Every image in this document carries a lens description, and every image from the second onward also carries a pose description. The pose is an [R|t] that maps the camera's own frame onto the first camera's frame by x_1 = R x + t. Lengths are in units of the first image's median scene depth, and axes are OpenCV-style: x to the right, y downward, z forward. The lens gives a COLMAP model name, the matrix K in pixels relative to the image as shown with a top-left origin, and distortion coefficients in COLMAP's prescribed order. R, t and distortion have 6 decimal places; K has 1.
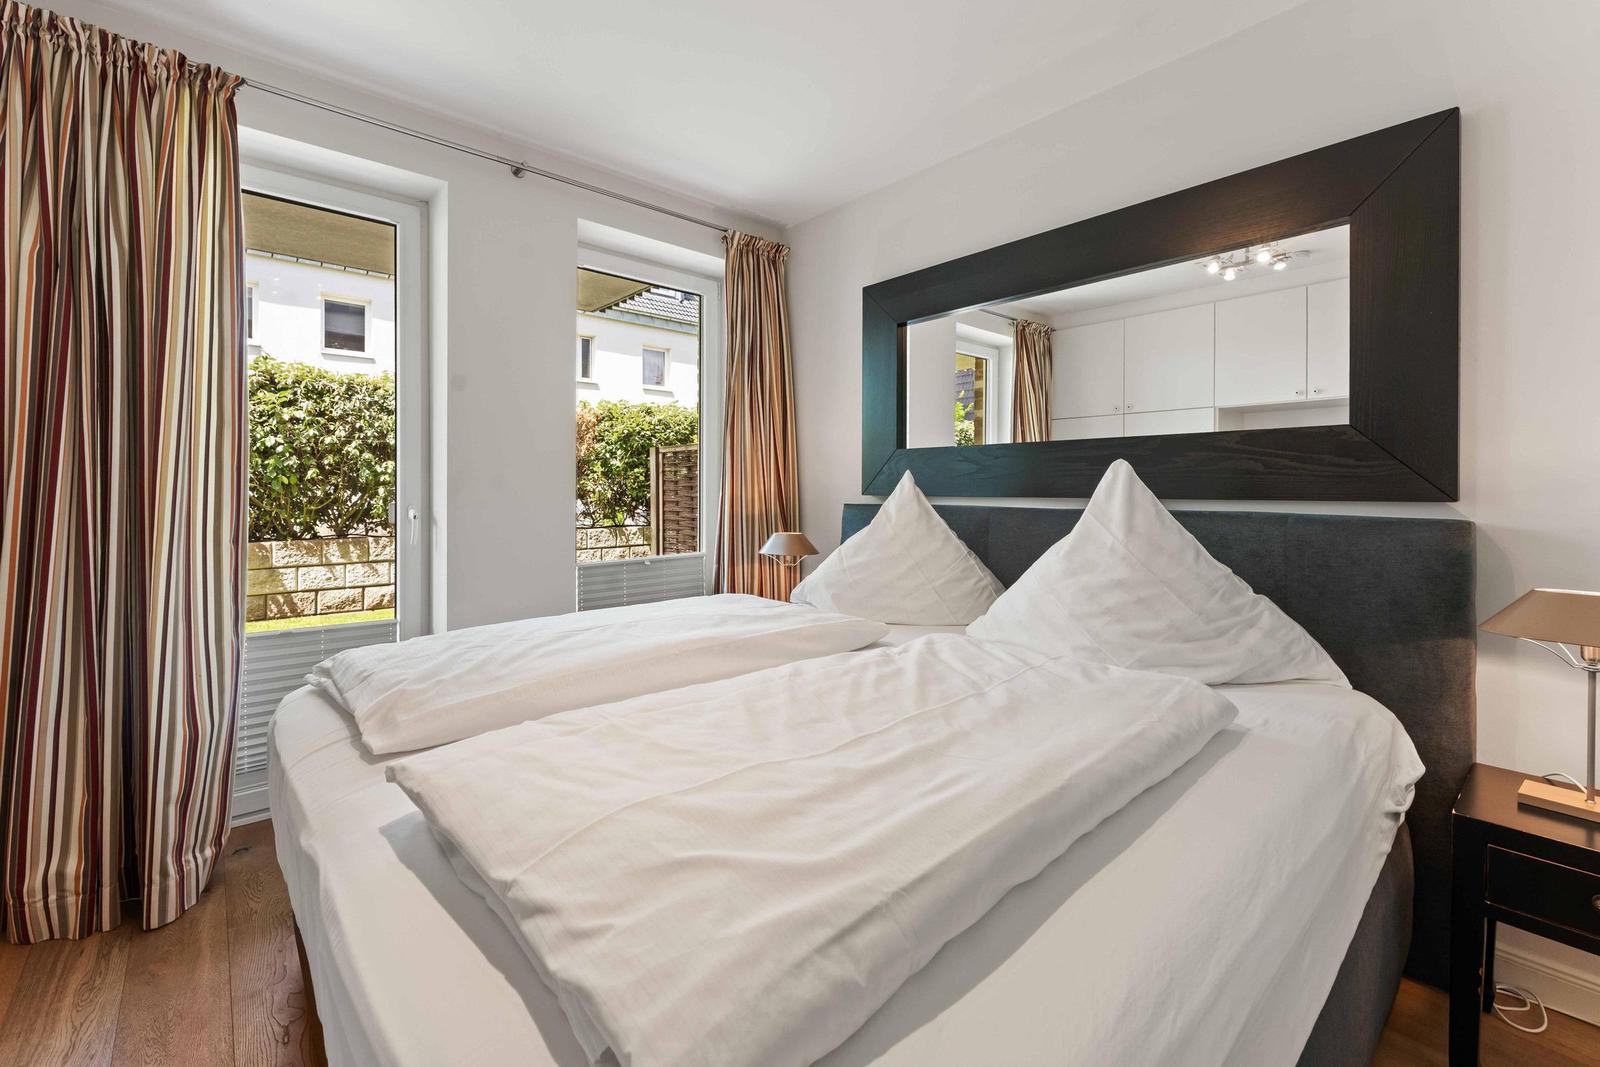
lens RADIAL K [[646.2, 0, 788.6], [0, 646.2, 502.3], [0, 0, 1]] dist [-0.003052, -0.000615]
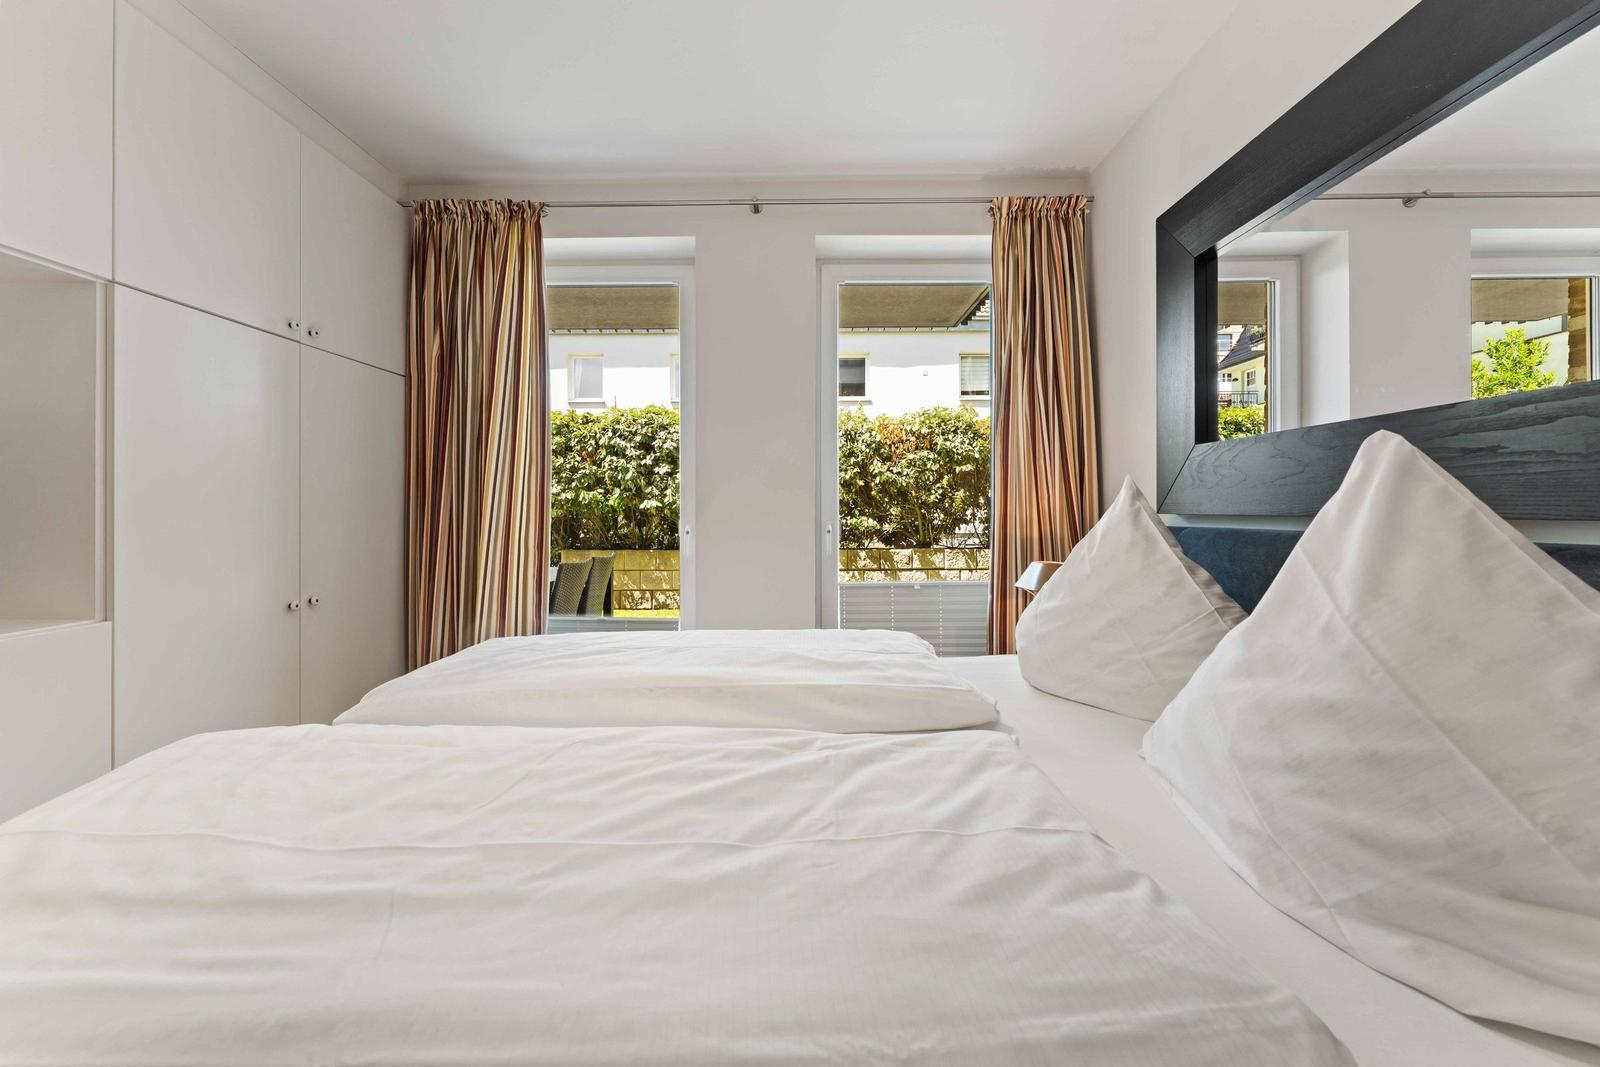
lens RADIAL K [[634.9, 0, 802.4], [0, 634.9, 517.0], [0, 0, 1]] dist [-0.001459, -0.000472]
pose [[0.758764, 0.002682, -0.651360, 0.410172], [-0.007627, 0.999960, -0.004767, -0.001752], [0.651321, 0.008584, 0.758754, 0.339509]]
